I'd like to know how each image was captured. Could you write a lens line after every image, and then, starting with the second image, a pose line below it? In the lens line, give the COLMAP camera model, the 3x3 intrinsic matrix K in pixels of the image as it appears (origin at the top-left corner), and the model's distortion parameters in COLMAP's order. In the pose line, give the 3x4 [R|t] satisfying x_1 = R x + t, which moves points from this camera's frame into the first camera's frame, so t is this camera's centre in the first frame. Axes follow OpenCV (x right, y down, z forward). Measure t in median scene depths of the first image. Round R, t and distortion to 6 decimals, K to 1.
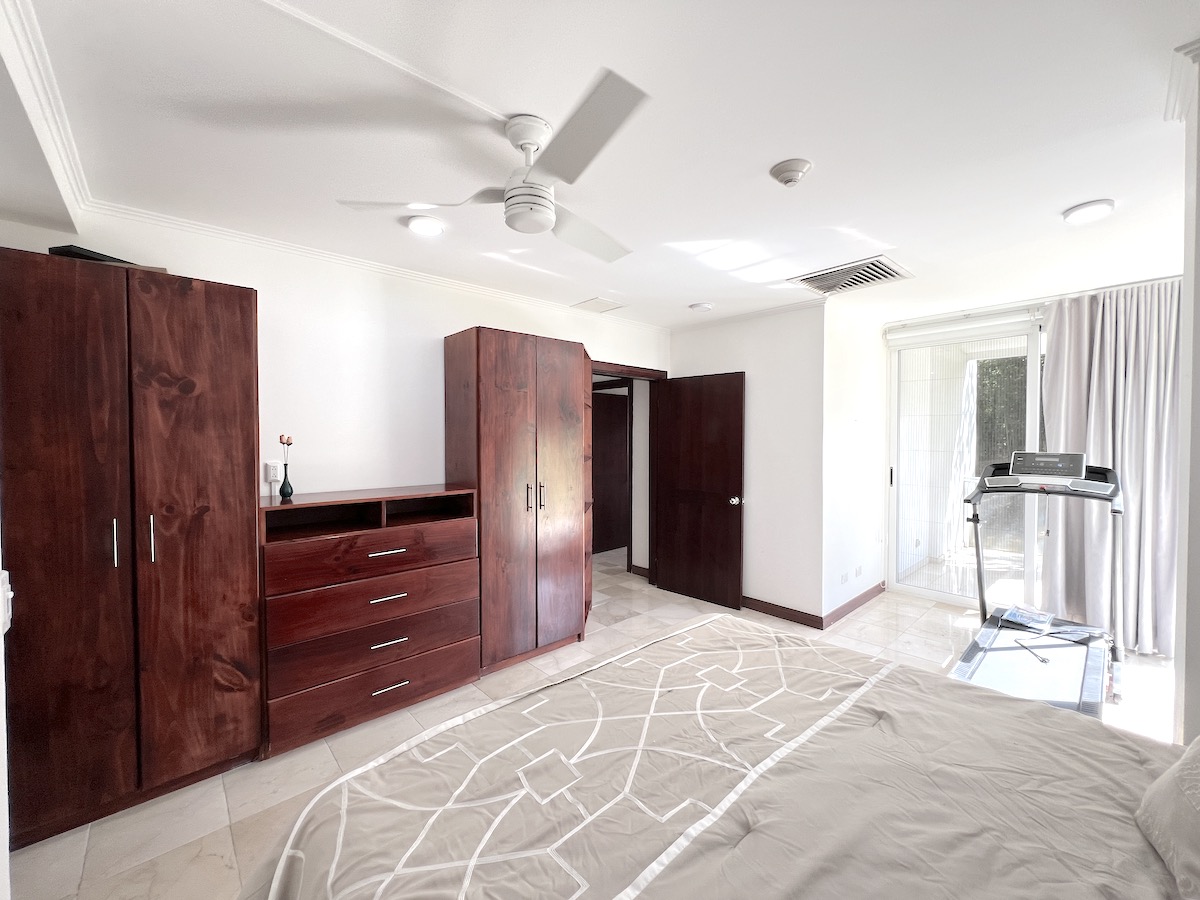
lens RADIAL K [[481.7, 0, 598.5], [0, 481.7, 448.2], [0, 0, 1]] dist [0.000060, 0.000408]
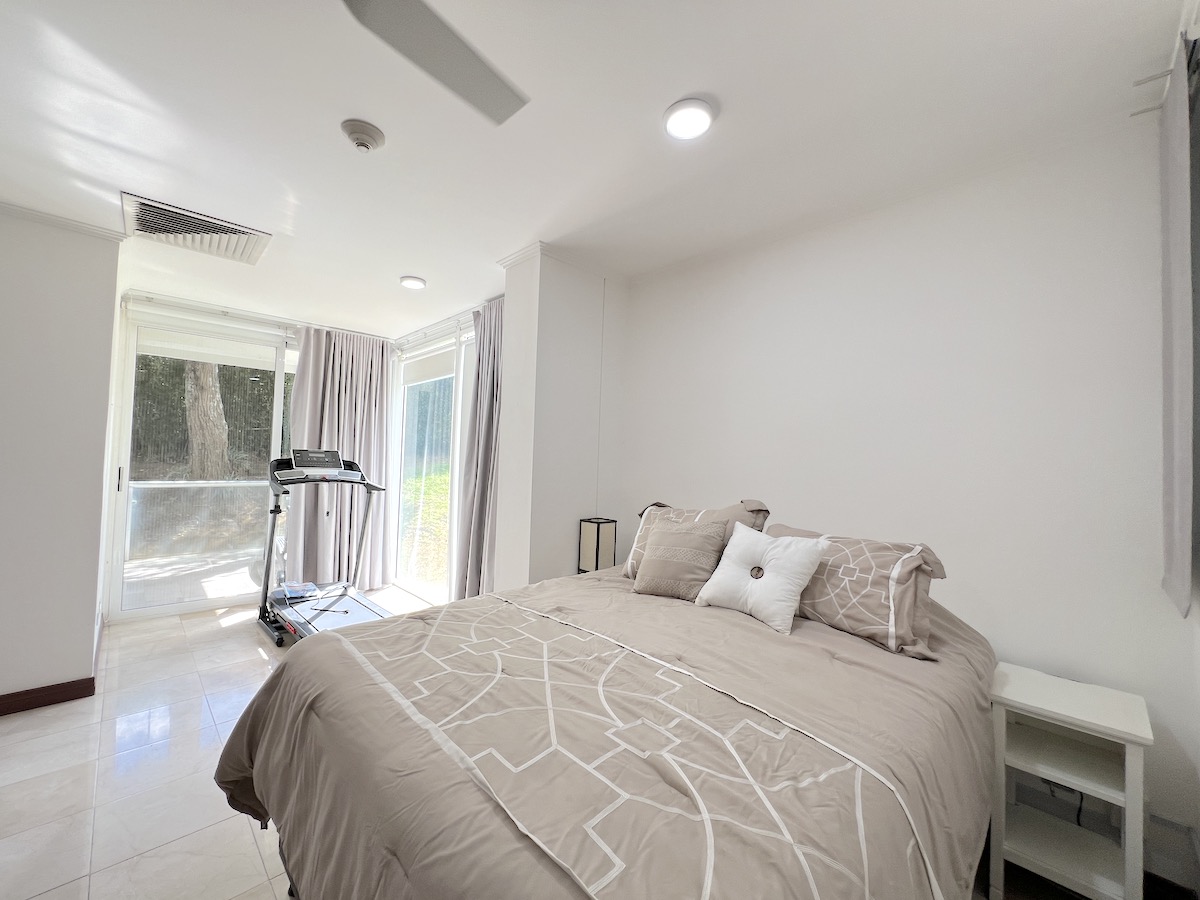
lens RADIAL K [[481.7, 0, 597.1], [0, 481.7, 447.5], [0, 0, 1]] dist [0.000060, 0.000408]
pose [[-0.042258, 0.032065, 0.998592, -0.896935], [-0.007827, 0.999444, -0.032424, 0.105741], [-0.999076, -0.009186, -0.041983, 0.941029]]
